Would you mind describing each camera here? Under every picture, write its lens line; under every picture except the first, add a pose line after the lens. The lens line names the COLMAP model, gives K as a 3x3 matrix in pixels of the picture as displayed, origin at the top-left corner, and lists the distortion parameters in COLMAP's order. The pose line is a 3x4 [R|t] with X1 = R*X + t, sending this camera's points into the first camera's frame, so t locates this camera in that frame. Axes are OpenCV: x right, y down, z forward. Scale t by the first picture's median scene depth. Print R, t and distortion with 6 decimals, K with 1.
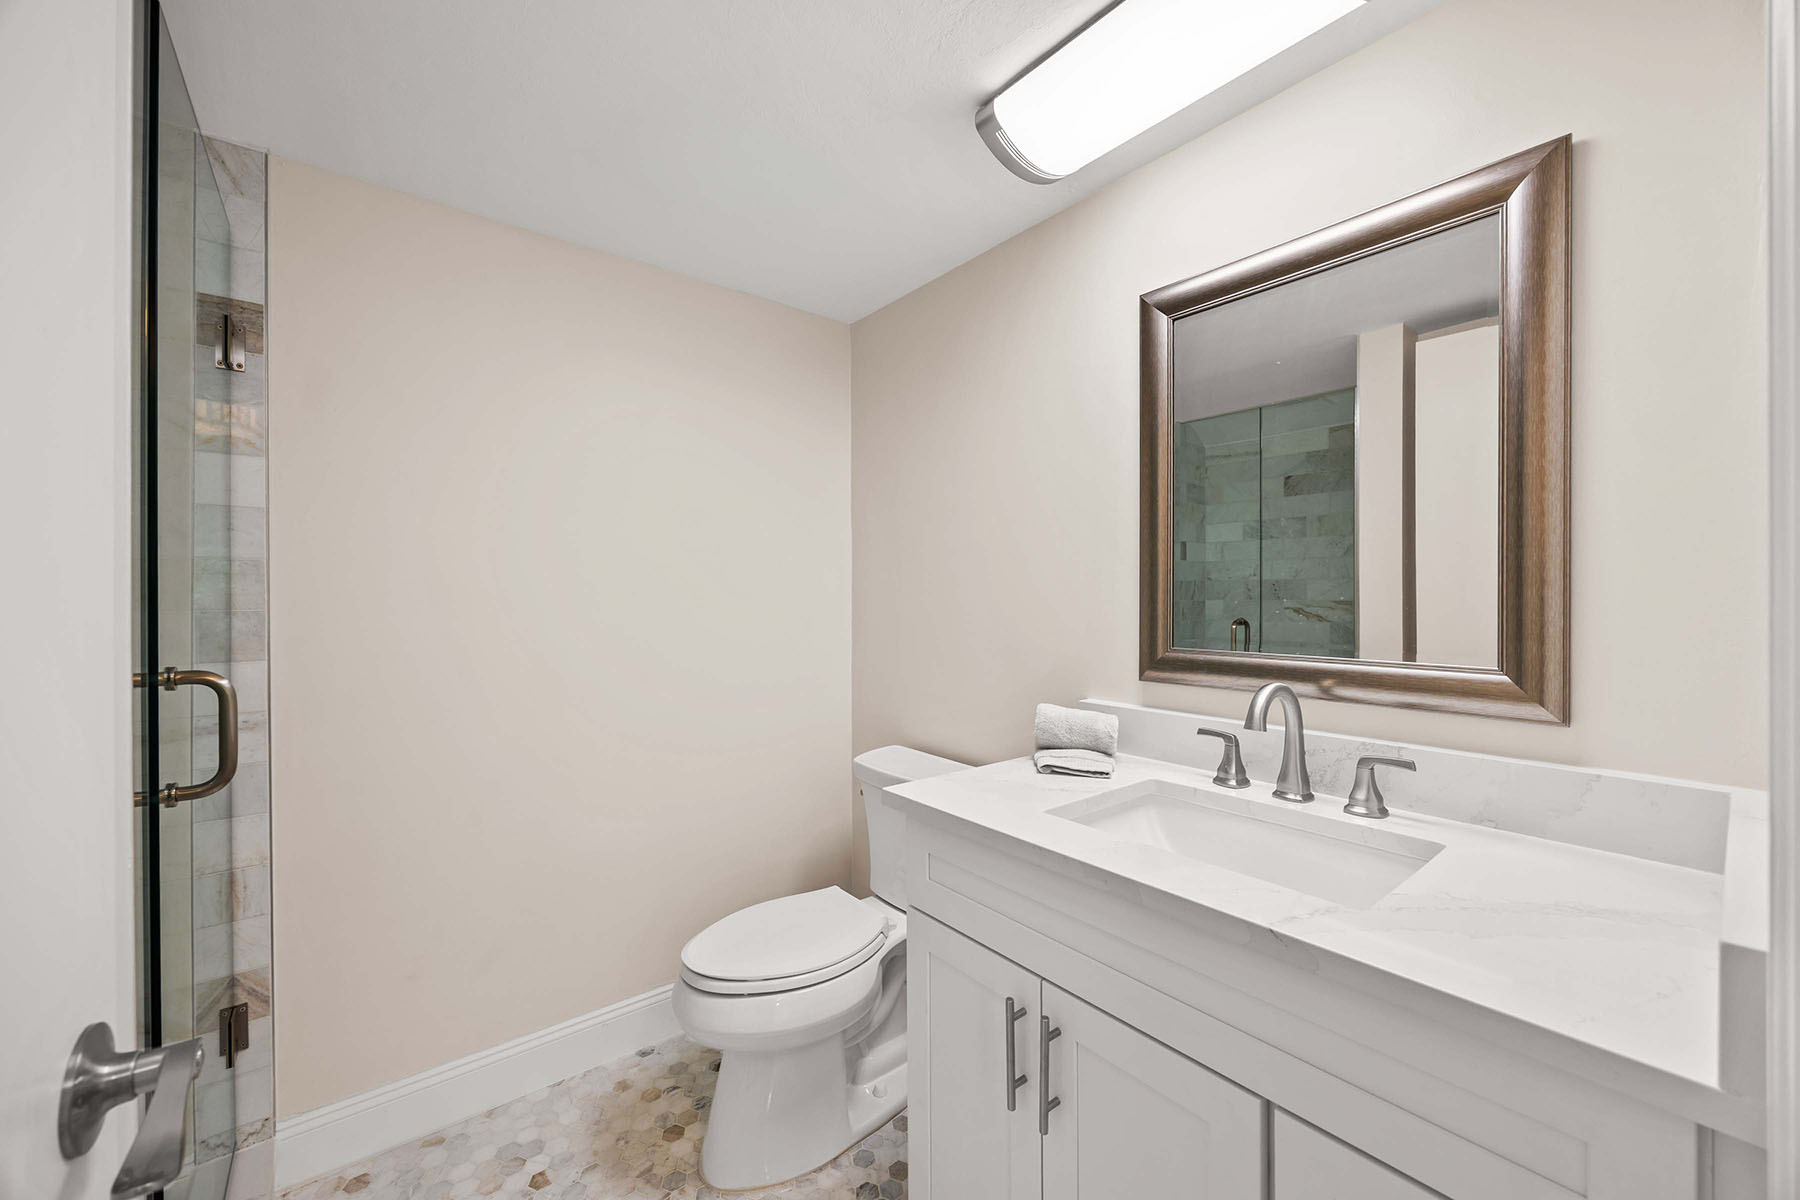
lens RADIAL K [[681.9, 0, 905.9], [0, 681.9, 598.2], [0, 0, 1]] dist [-0.002711, 0.000414]
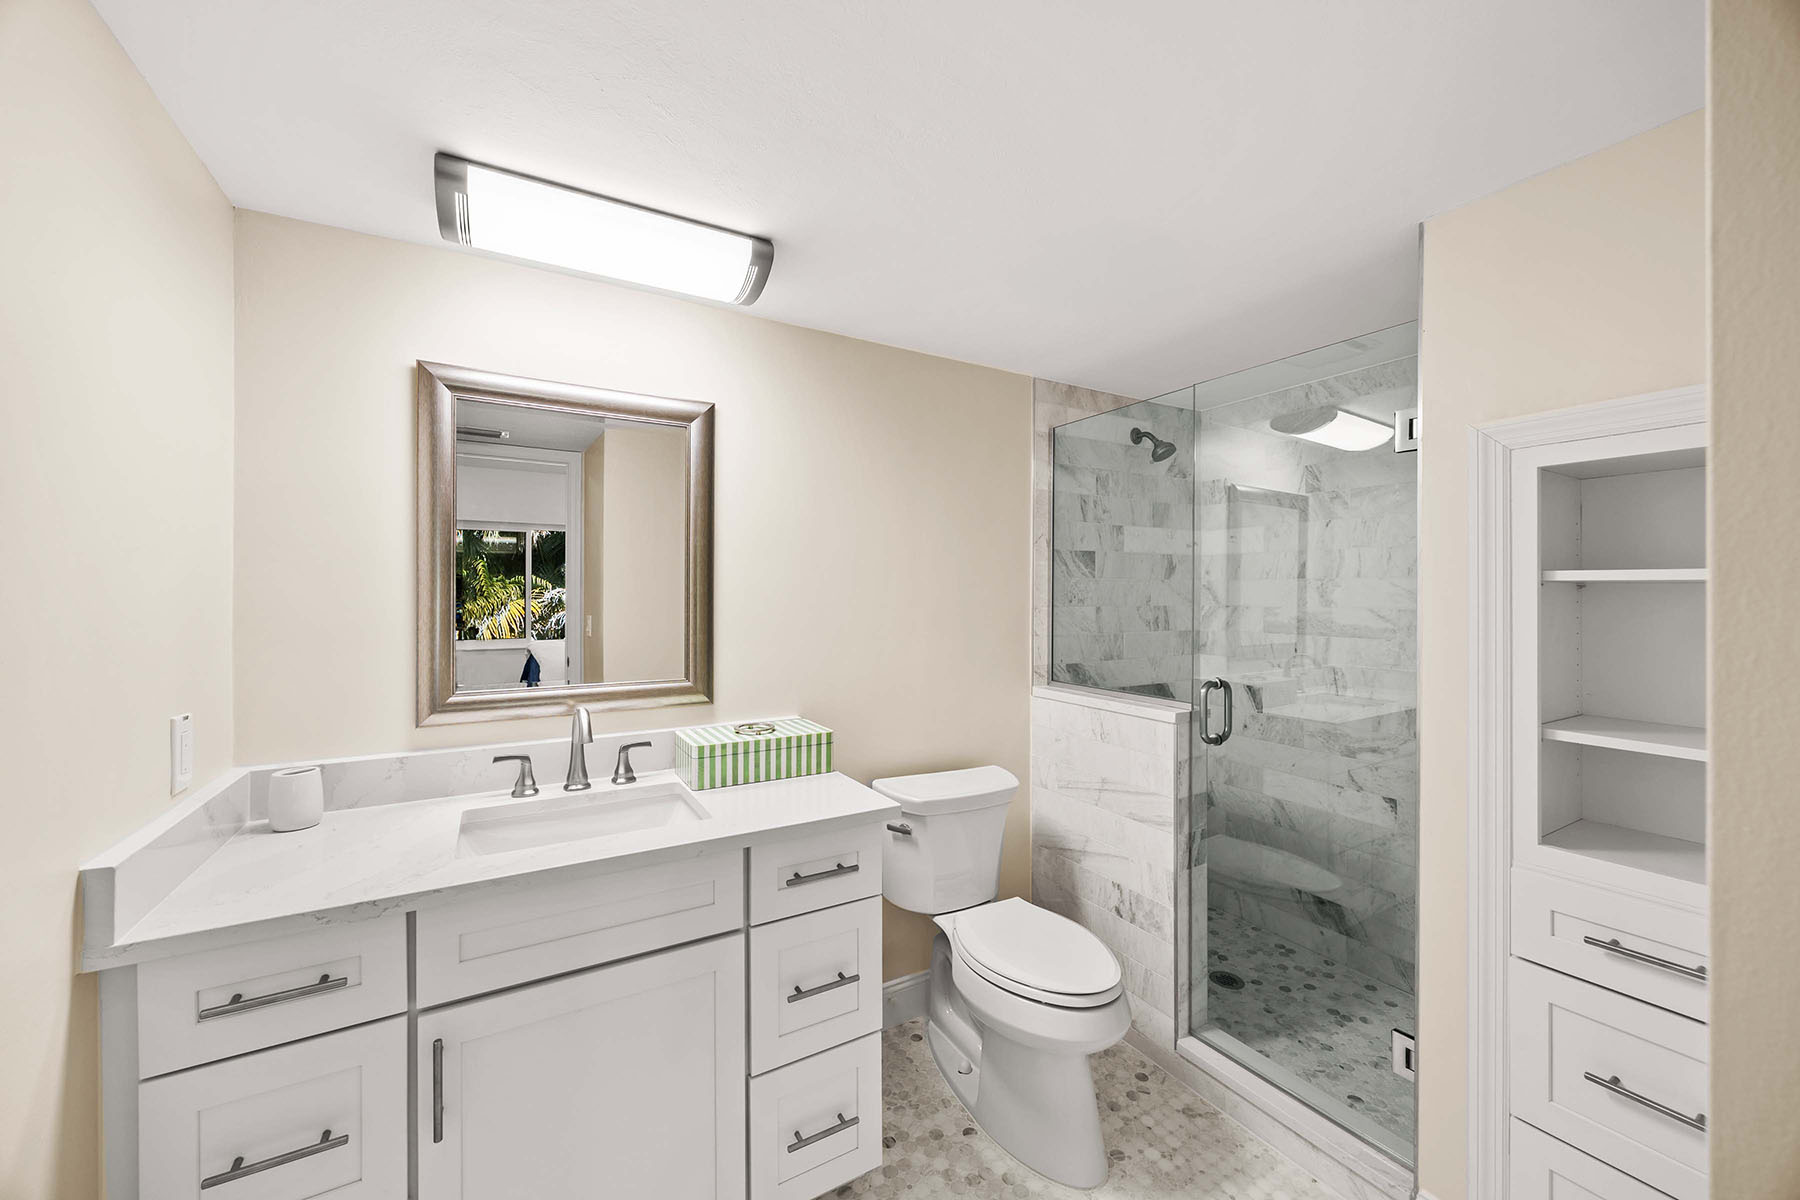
lens RADIAL K [[681.9, 0, 905.9], [0, 681.9, 598.2], [0, 0, 1]] dist [-0.002711, 0.000414]
pose [[0.146198, -0.006132, 0.989236, -0.708398], [0.000170, 0.999981, 0.006174, -0.103775], [-0.989255, -0.000734, 0.146197, 0.129331]]
